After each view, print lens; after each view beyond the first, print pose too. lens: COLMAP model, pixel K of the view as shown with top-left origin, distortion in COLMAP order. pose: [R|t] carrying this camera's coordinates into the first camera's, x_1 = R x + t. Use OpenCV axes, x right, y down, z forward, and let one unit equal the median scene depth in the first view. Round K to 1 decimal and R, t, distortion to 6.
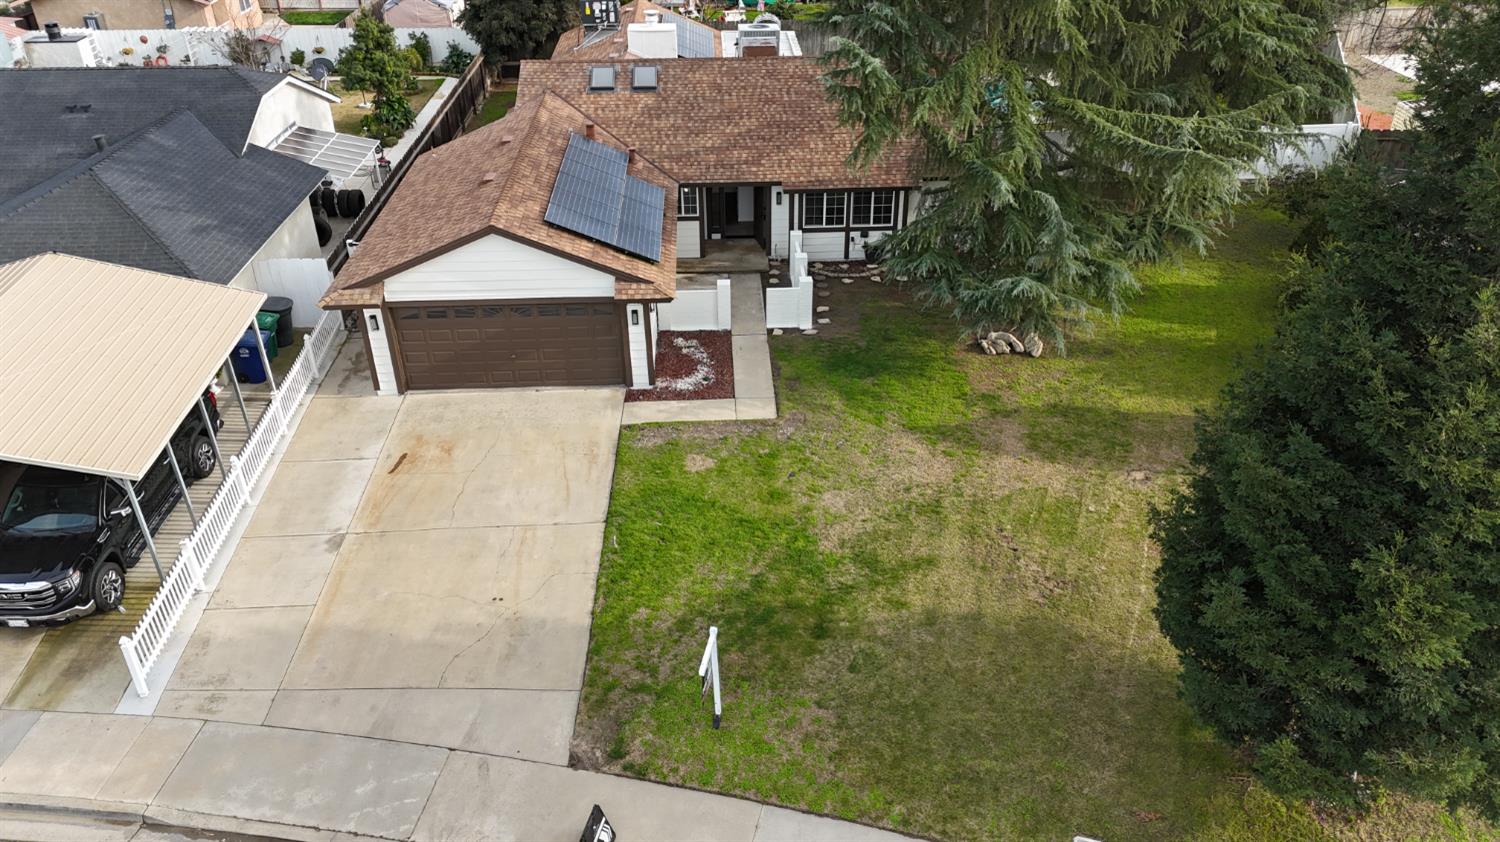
lens RADIAL K [[1118.4, 0, 740.0], [0, 1118.4, 420.5], [0, 0, 1]] dist [0.065964, -0.059324]
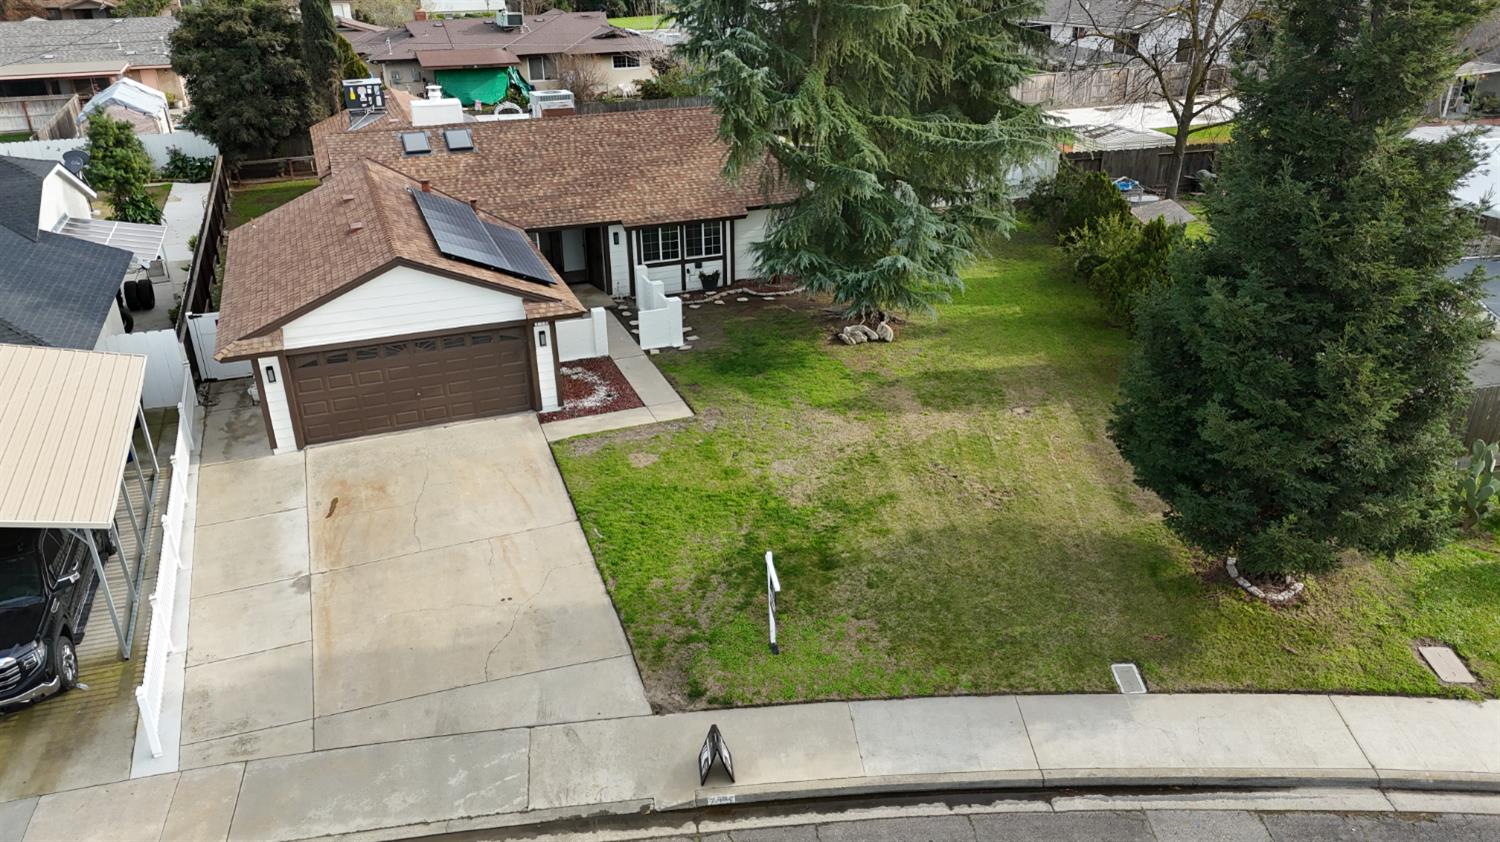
lens RADIAL K [[1118.4, 0, 750.1], [0, 1118.4, 423.5], [0, 0, 1]] dist [0.065964, -0.059324]
pose [[0.945899, -0.135521, 0.294805, -0.246175], [0.165431, 0.983061, -0.078885, 0.104471], [-0.279121, 0.123387, 0.952296, -0.021630]]
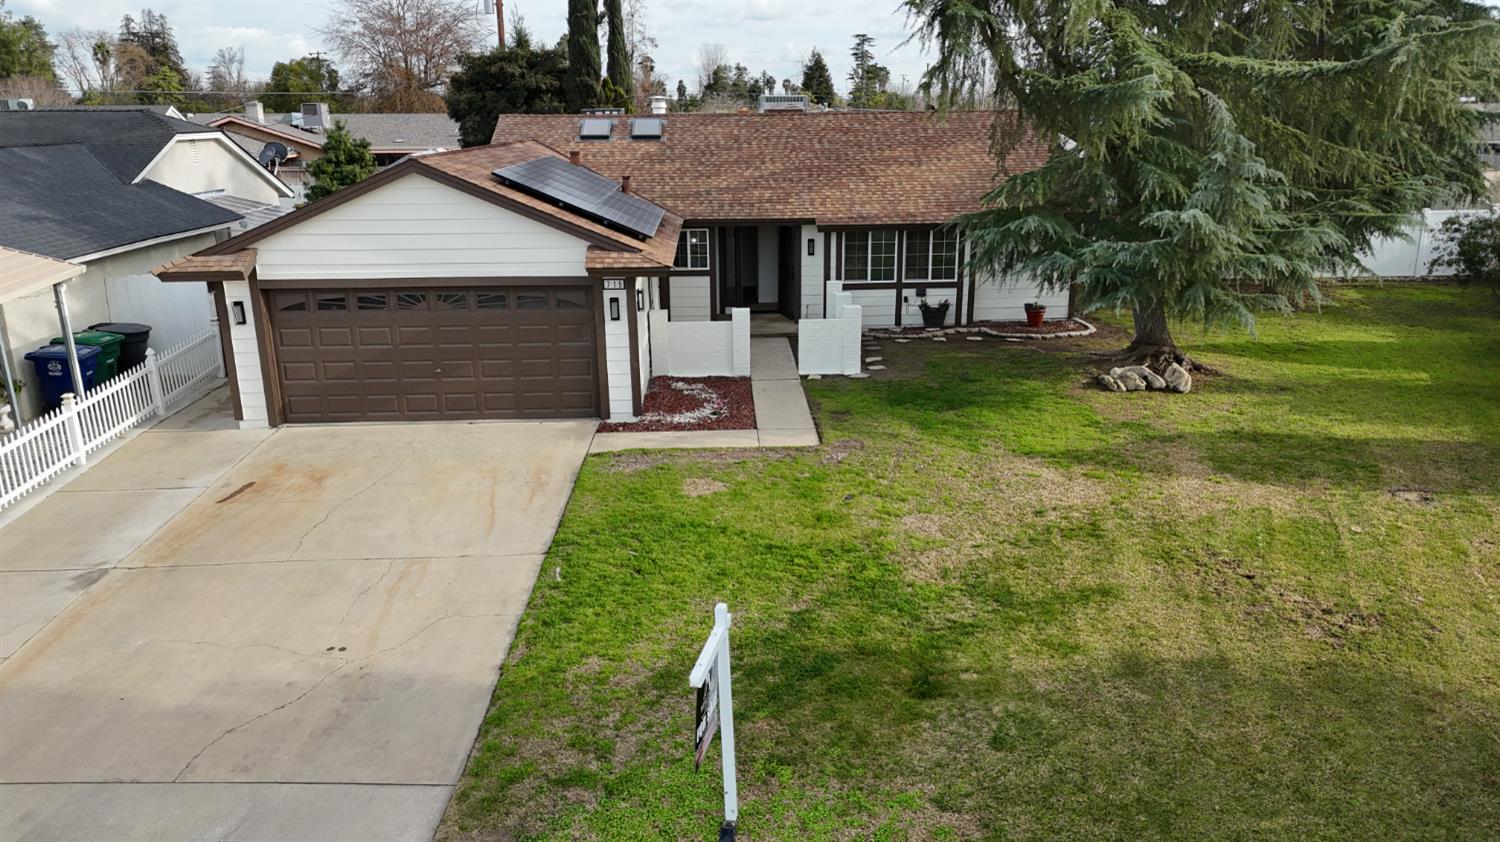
lens RADIAL K [[1118.4, 0, 742.9], [0, 1118.4, 407.2], [0, 0, 1]] dist [0.065964, -0.059324]
pose [[0.999955, 0.003391, -0.008816, -0.008125], [-0.005644, 0.962908, -0.269770, 0.168109], [0.007574, 0.269808, 0.962884, 0.372839]]
